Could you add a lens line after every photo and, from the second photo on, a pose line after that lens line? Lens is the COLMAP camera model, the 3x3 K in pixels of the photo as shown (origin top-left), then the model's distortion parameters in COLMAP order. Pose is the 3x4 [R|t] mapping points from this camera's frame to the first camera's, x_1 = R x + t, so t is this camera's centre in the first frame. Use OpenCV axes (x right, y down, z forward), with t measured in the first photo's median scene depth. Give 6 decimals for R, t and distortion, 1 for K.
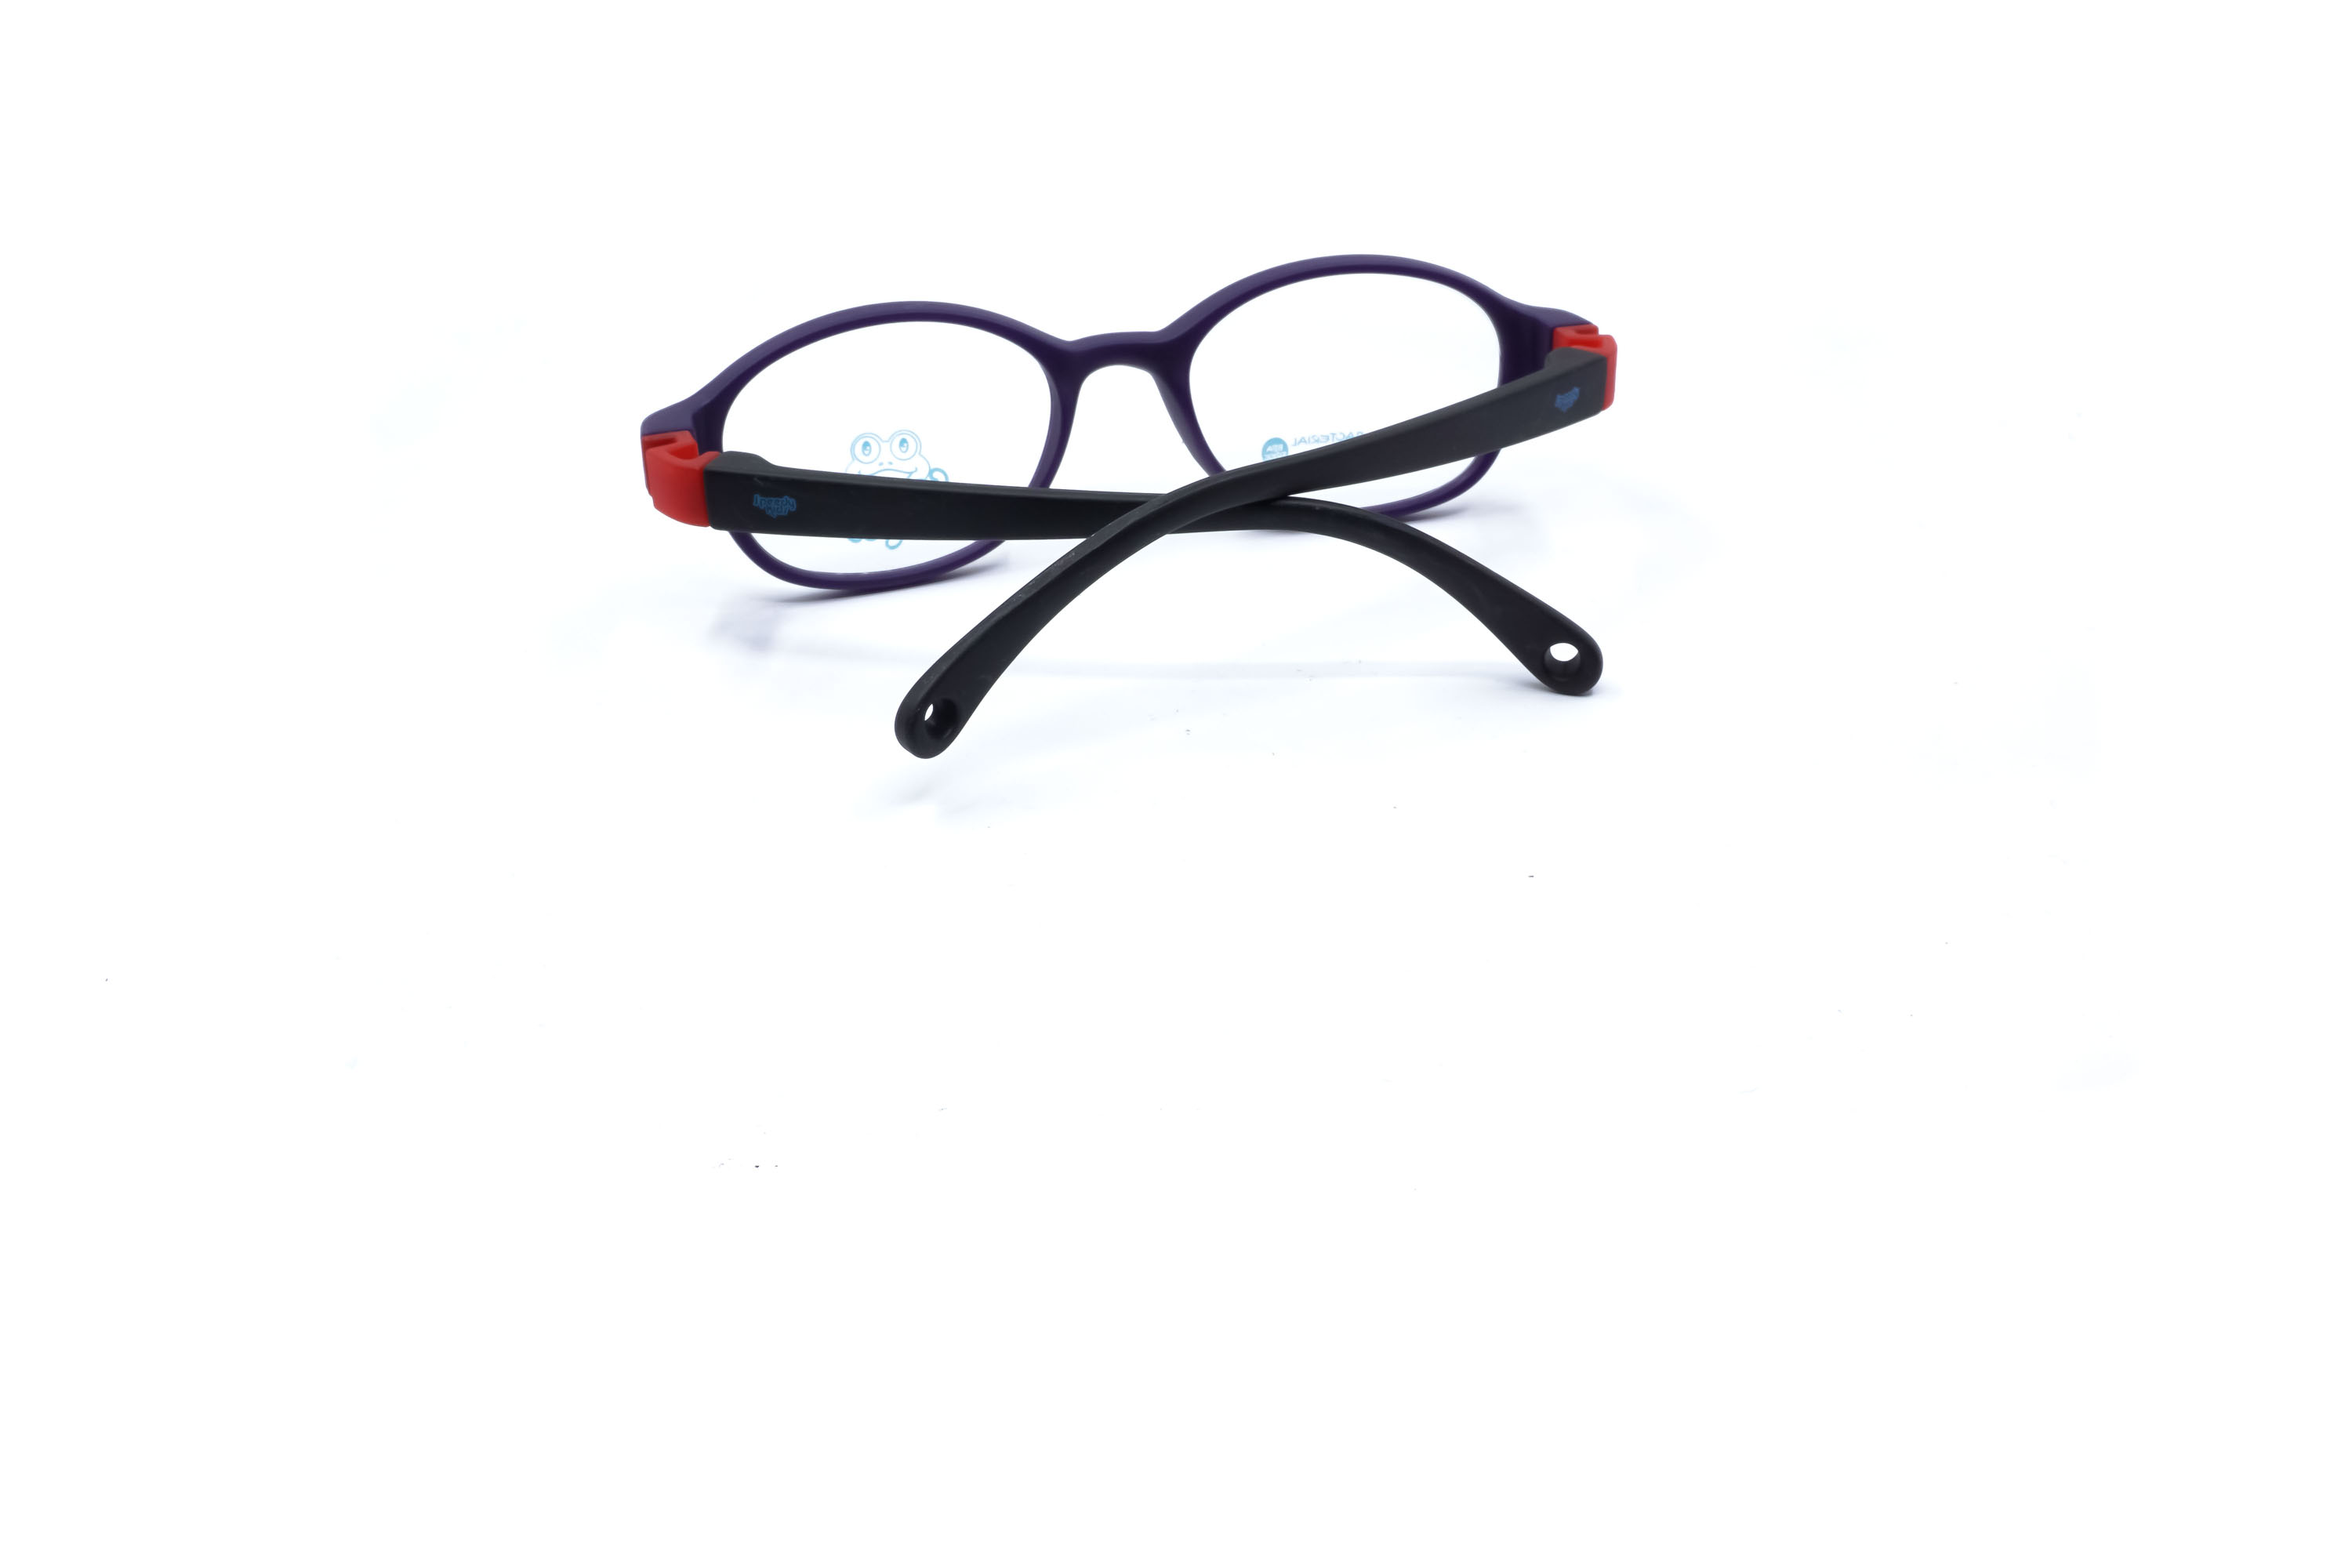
lens RADIAL K [[2417.7, 0, 1176.0], [0, 2417.7, 784.0], [0, 0, 1]] dist [0.013210, 0.002903]
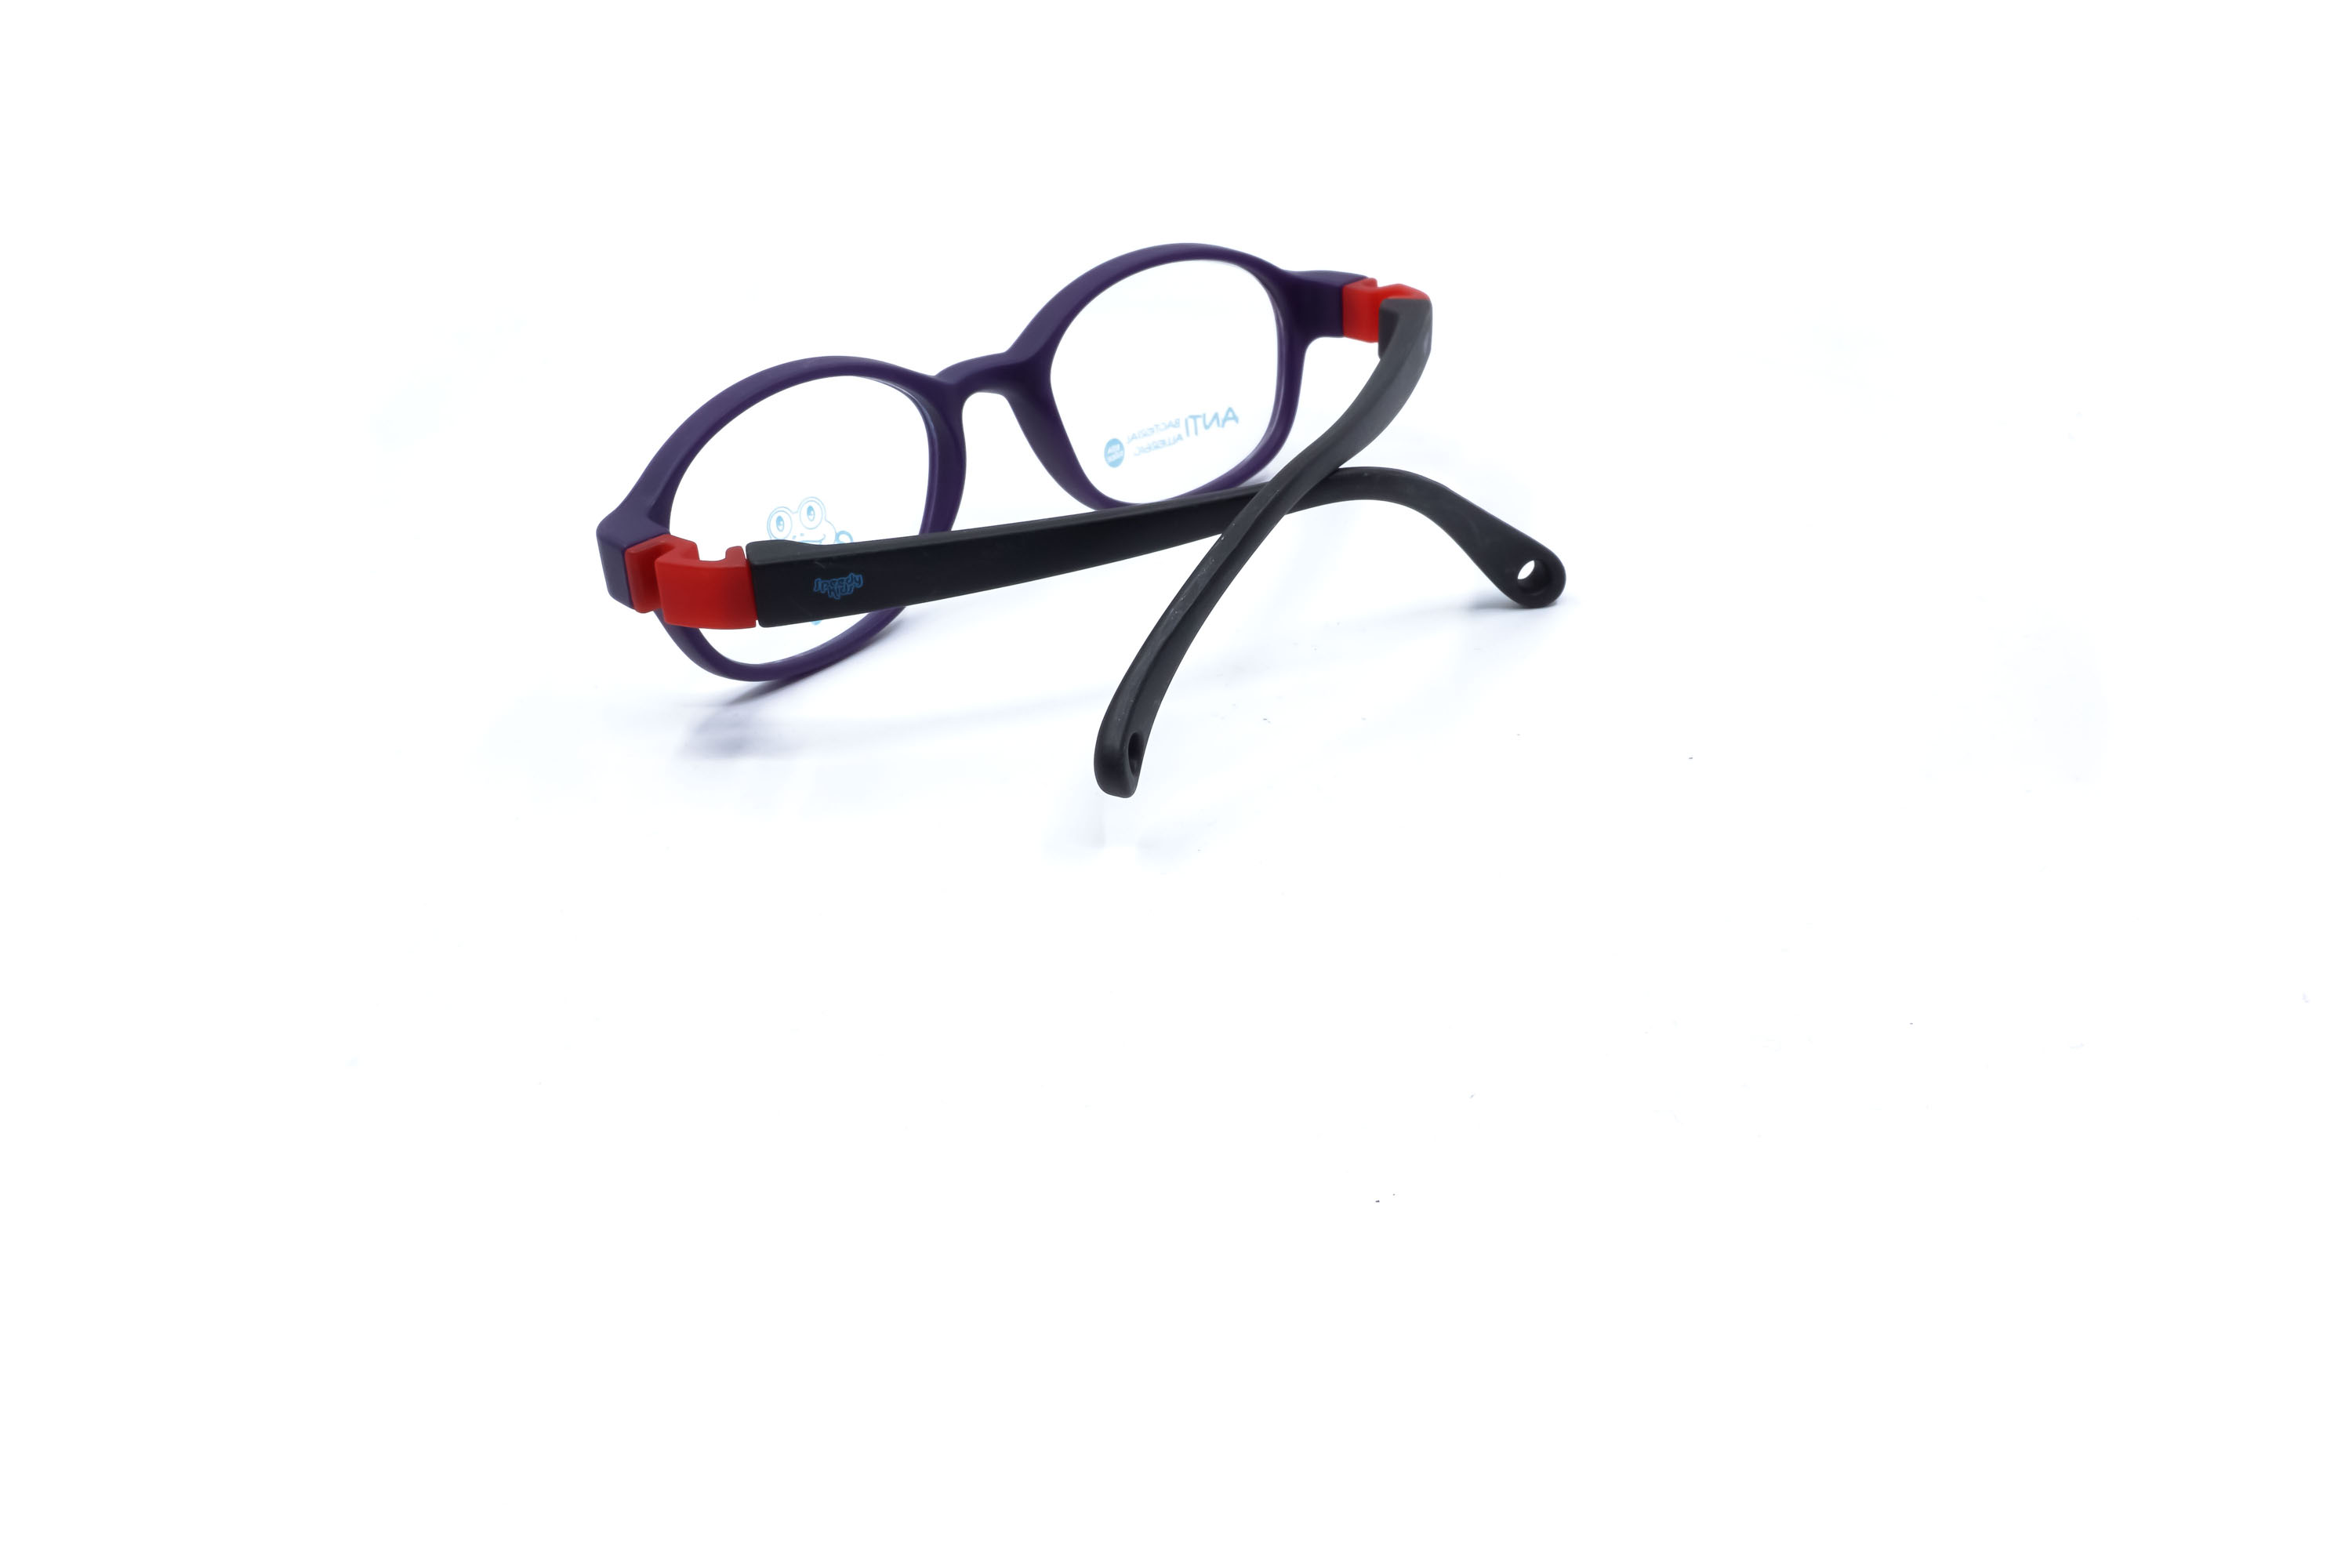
lens RADIAL K [[2417.7, 0, 1176.0], [0, 2417.7, 784.0], [0, 0, 1]] dist [0.013210, 0.002903]
pose [[0.871879, -0.242702, 0.425351, -0.415865], [0.246711, 0.967968, 0.046610, -0.046812], [-0.423039, 0.064301, 0.903827, 0.094906]]
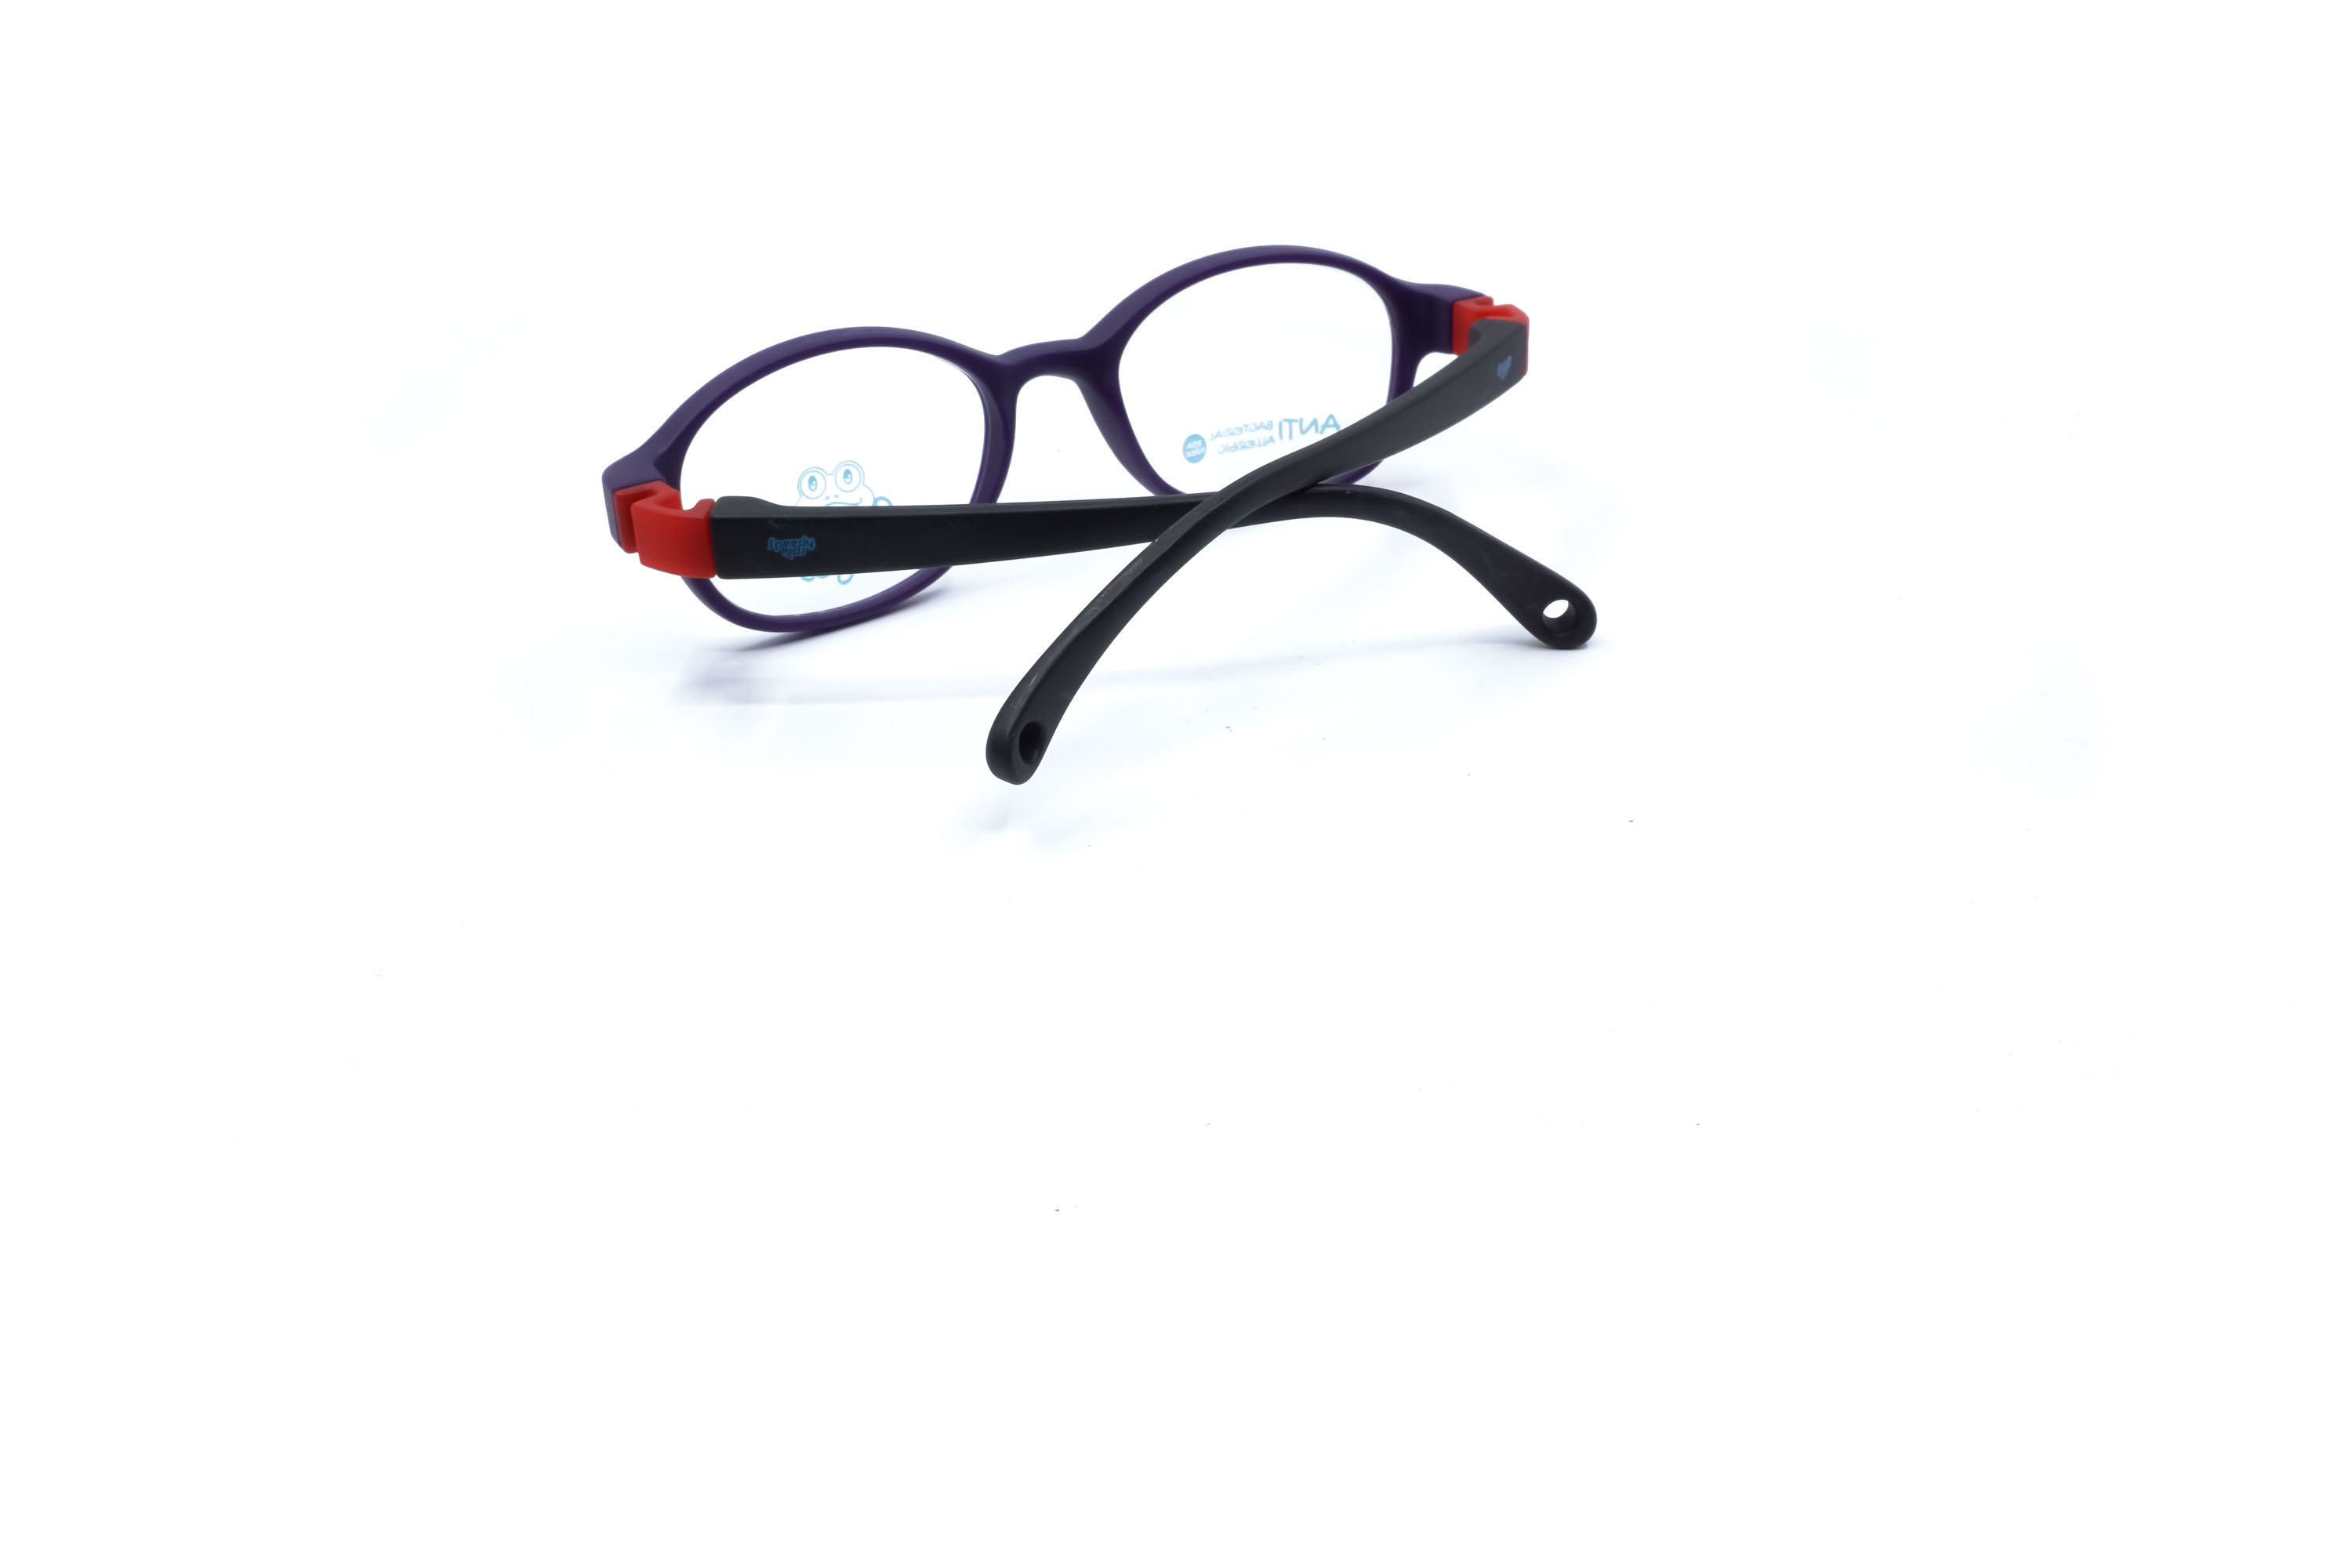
lens RADIAL K [[2417.7, 0, 1176.0], [0, 2417.7, 784.0], [0, 0, 1]] dist [0.013210, 0.002903]
pose [[0.967367, -0.126141, 0.219749, -0.214616], [0.127280, 0.991826, 0.009022, -0.009503], [-0.219091, 0.019242, 0.975515, 0.025346]]
